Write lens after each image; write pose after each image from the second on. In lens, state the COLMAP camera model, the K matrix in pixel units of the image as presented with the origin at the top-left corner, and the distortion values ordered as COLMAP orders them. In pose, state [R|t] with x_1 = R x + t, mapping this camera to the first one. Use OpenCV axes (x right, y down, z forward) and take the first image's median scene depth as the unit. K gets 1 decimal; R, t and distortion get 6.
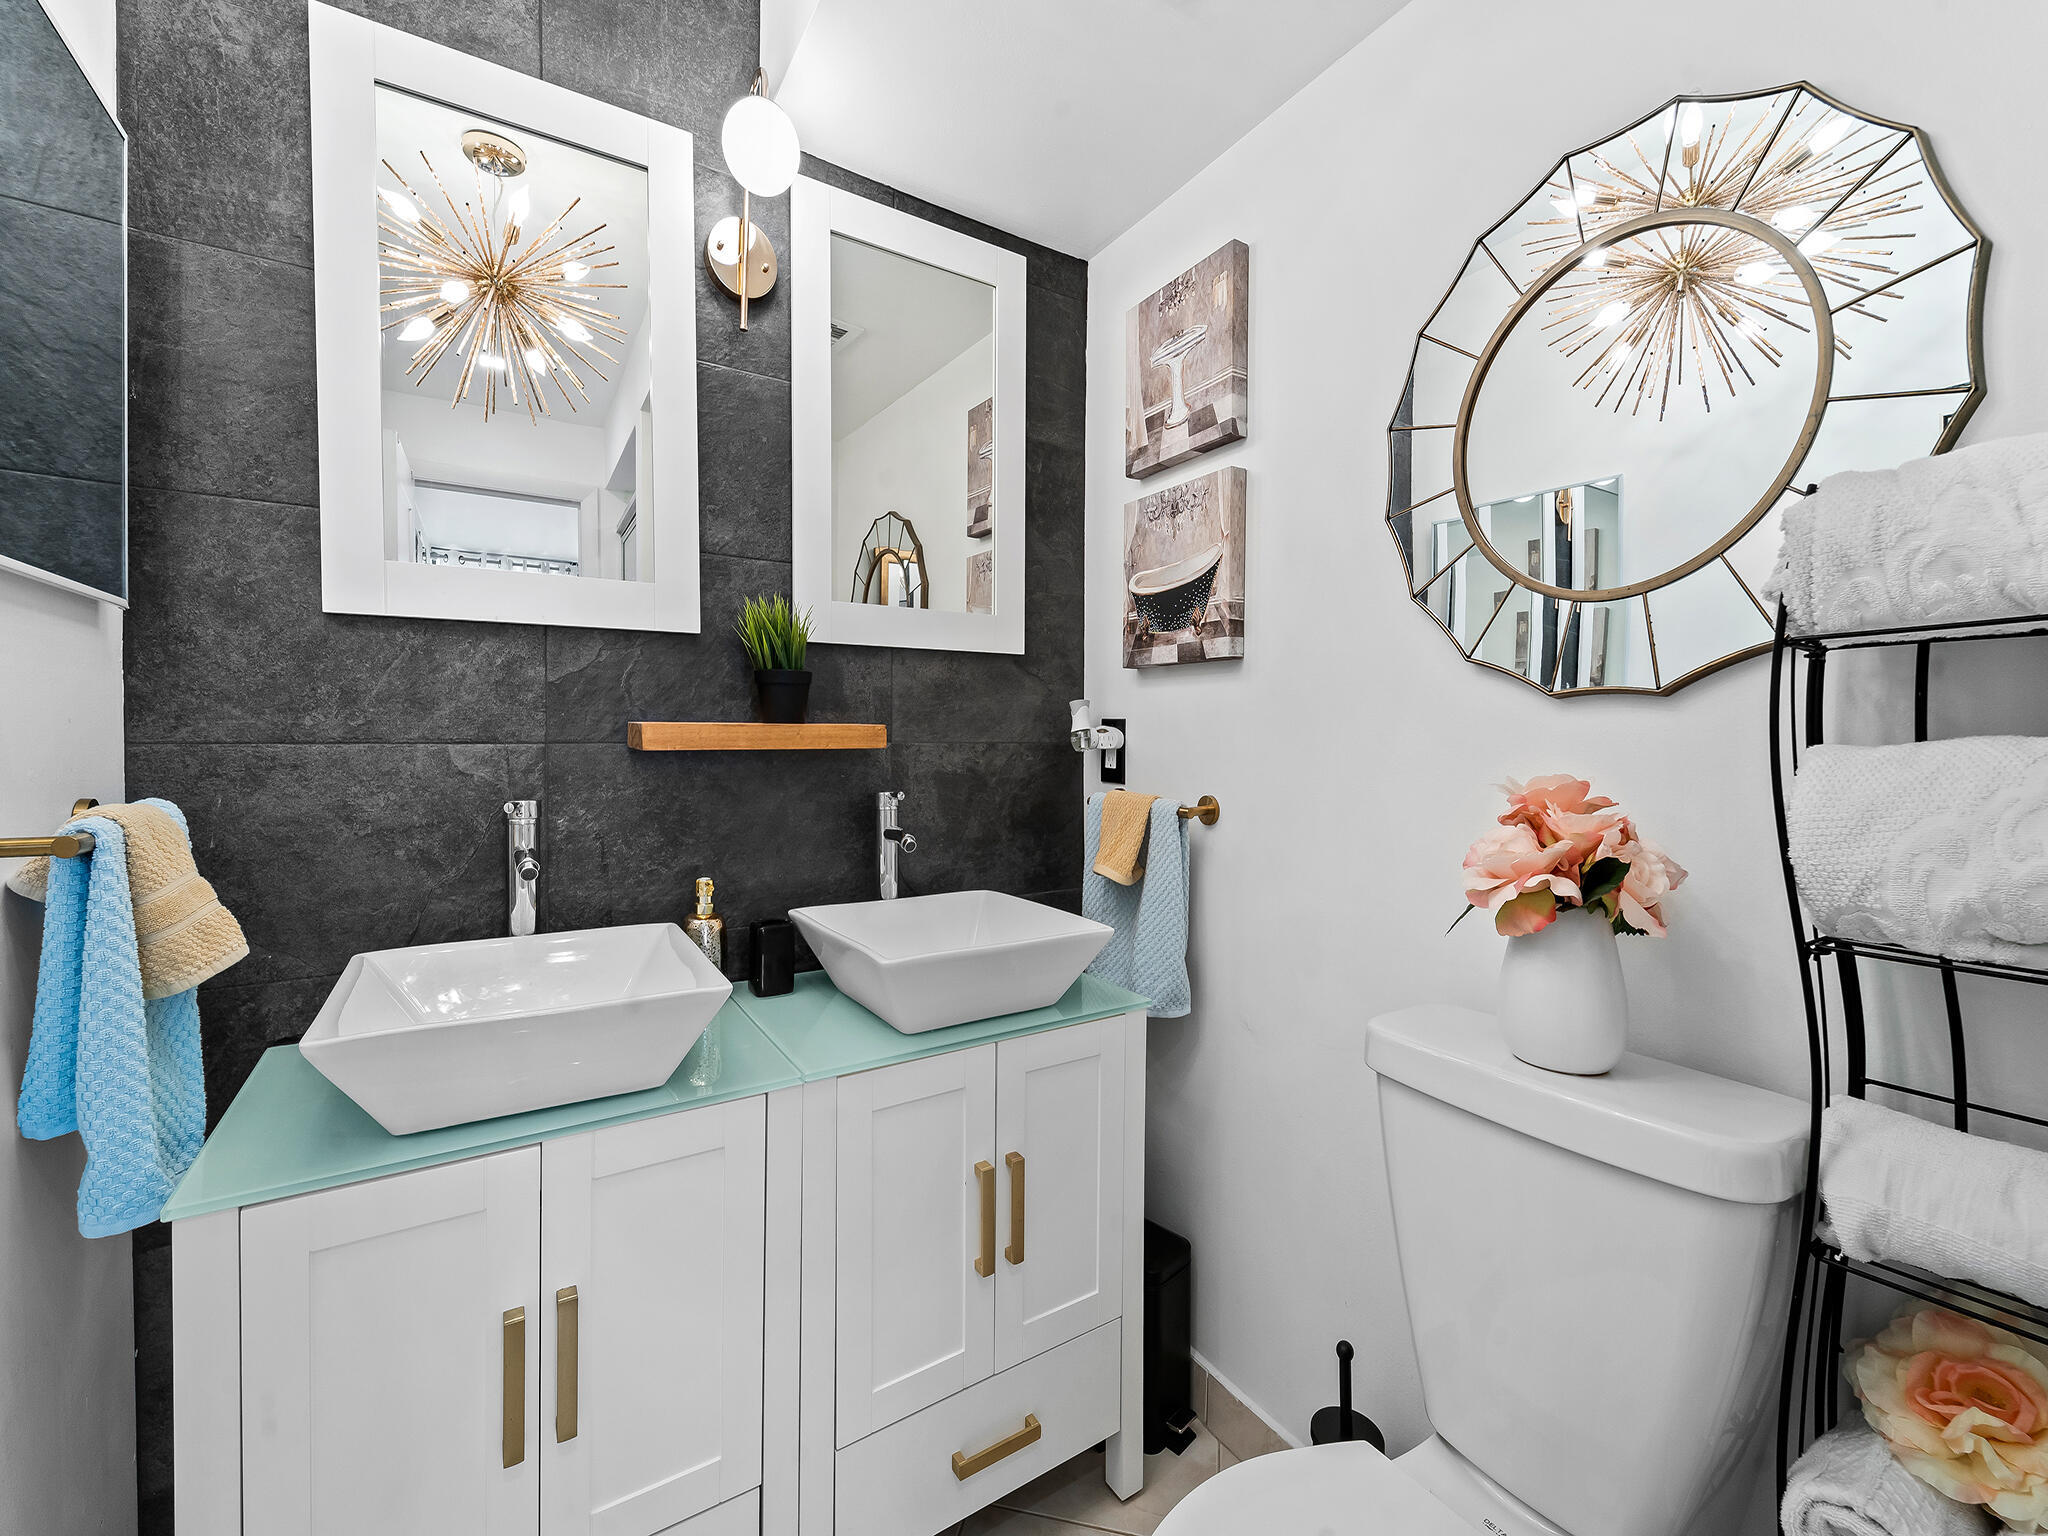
lens RADIAL K [[835.6, 0, 1018.6], [0, 835.6, 762.5], [0, 0, 1]] dist [-0.000536, -0.001160]
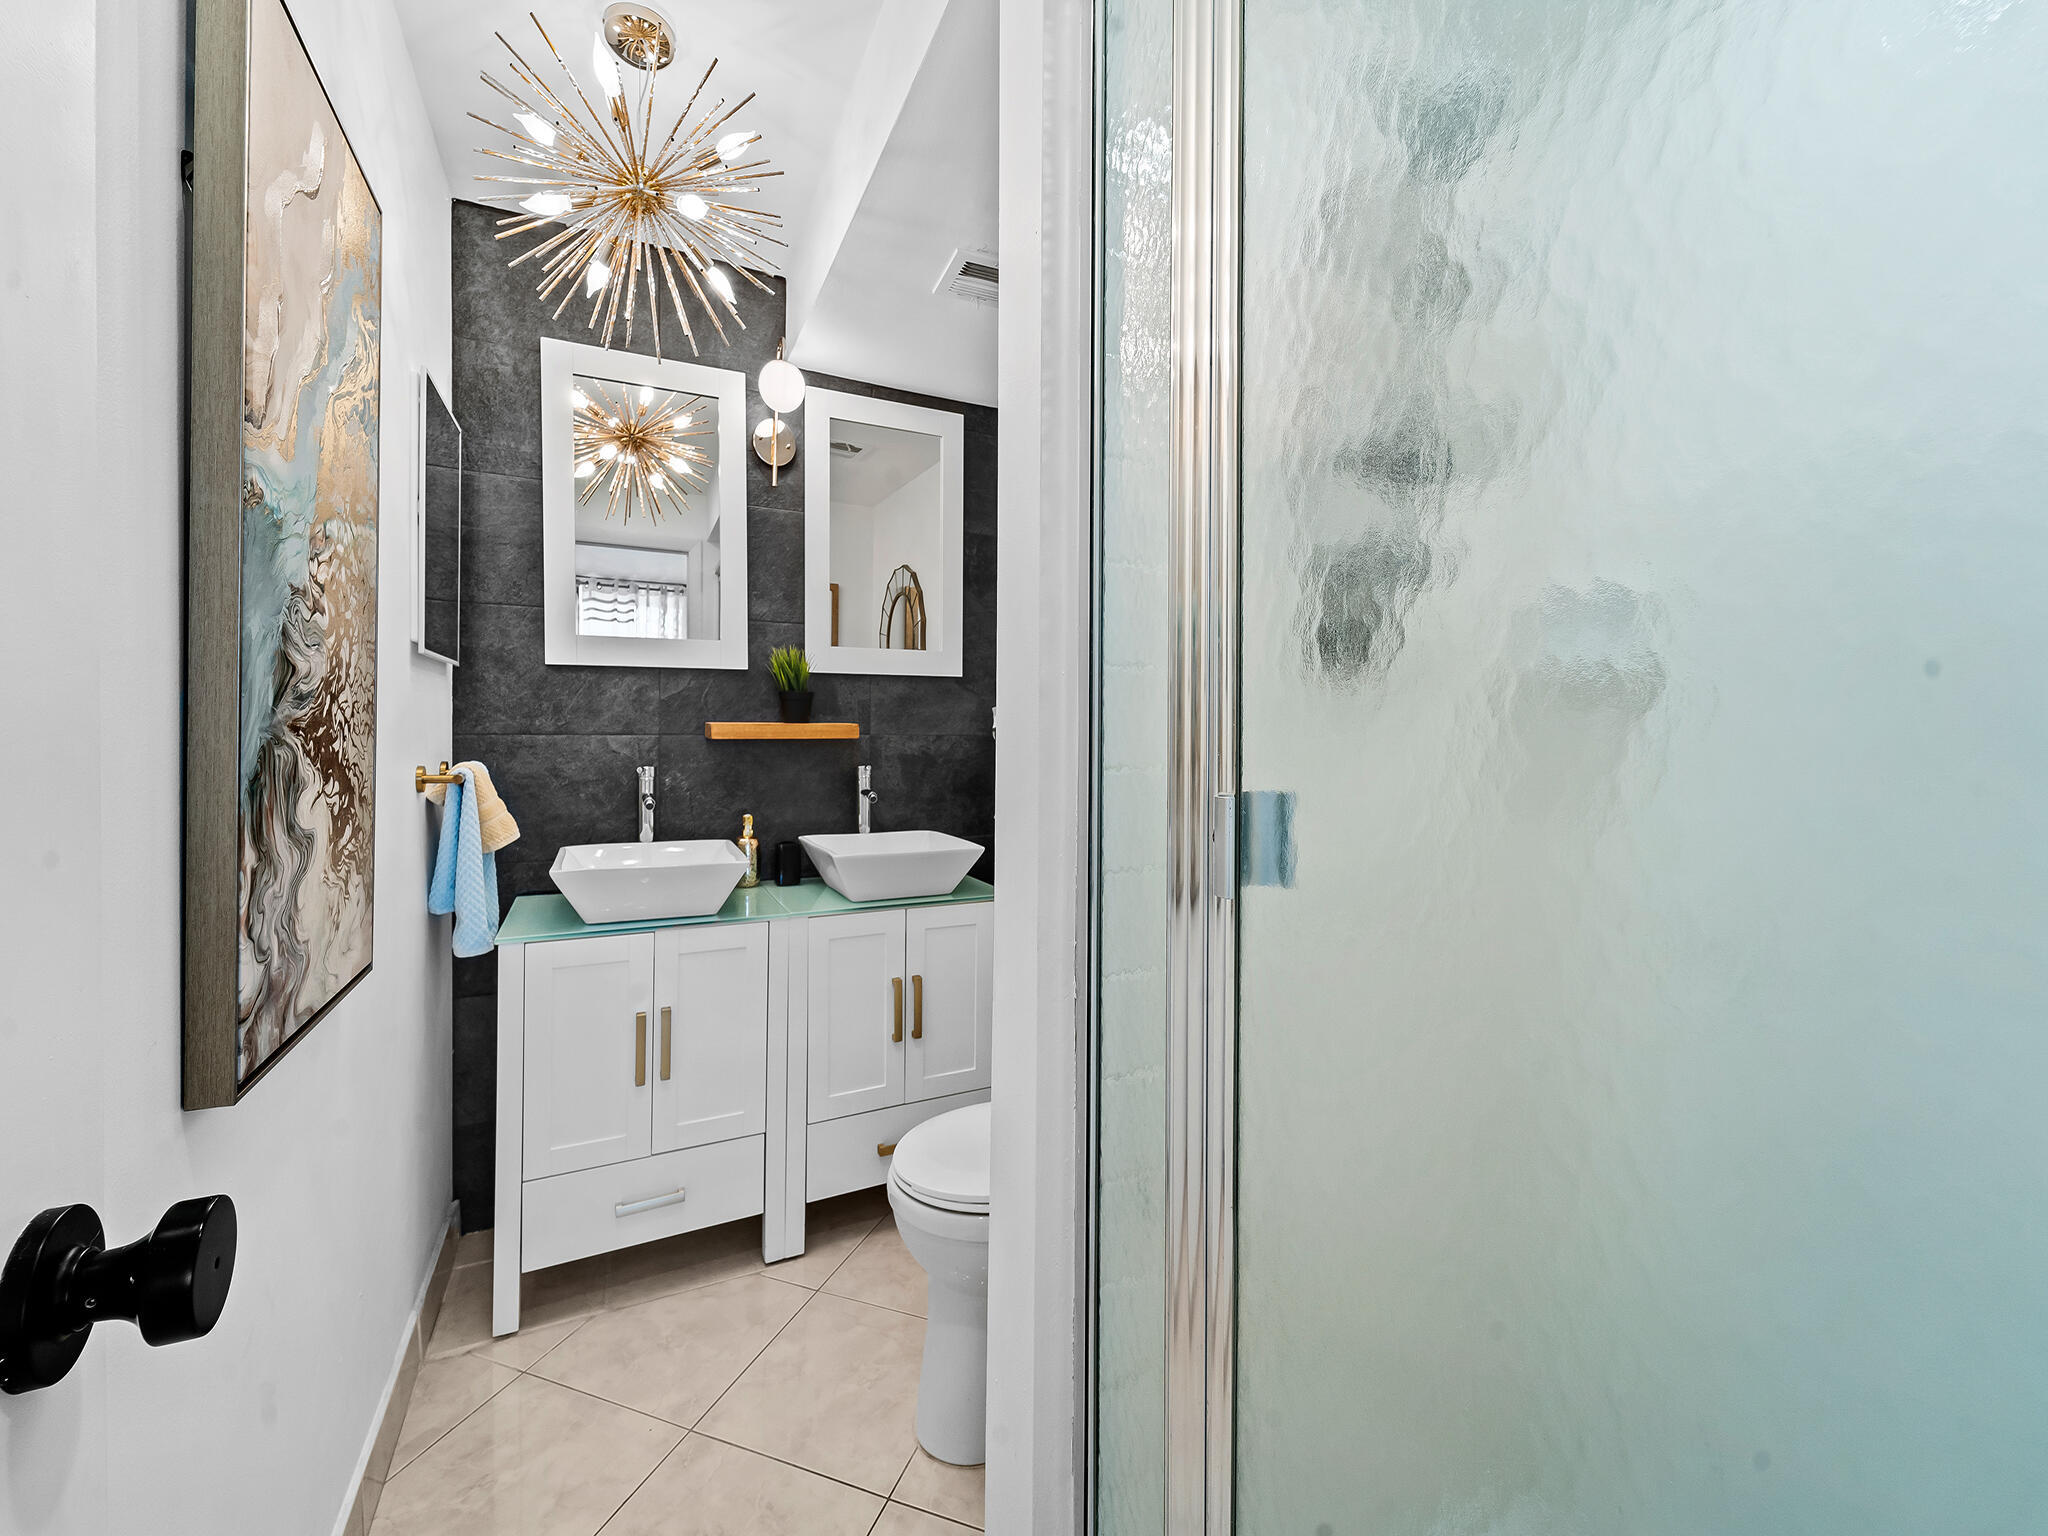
lens RADIAL K [[835.6, 0, 1028.6], [0, 835.6, 751.0], [0, 0, 1]] dist [-0.000536, -0.001160]
pose [[0.994524, 0.004192, -0.104427, 0.387057], [-0.004799, 0.999973, -0.005560, 0.016766], [0.104401, 0.006030, 0.994517, -0.660948]]
